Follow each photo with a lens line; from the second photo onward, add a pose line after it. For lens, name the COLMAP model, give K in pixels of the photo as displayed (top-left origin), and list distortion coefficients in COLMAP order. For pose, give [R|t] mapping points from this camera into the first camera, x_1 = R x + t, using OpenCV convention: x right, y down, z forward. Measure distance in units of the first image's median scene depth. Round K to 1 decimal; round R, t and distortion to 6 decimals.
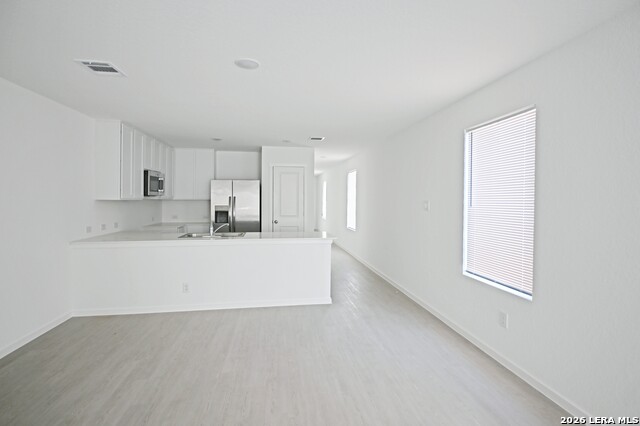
lens RADIAL K [[318.1, 0, 320.7], [0, 318.1, 203.9], [0, 0, 1]] dist [0.002044, 0.000891]
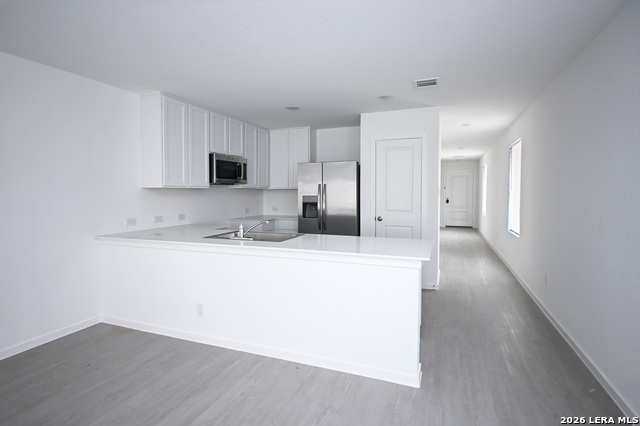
lens RADIAL K [[314.9, 0, 320.1], [0, 314.9, 201.1], [0, 0, 1]] dist [0.000451, -0.000128]
pose [[0.866120, 0.006867, -0.499790, 0.099251], [0.000097, 0.999903, 0.013906, 0.007912], [0.499837, -0.012093, 0.866035, 0.340529]]
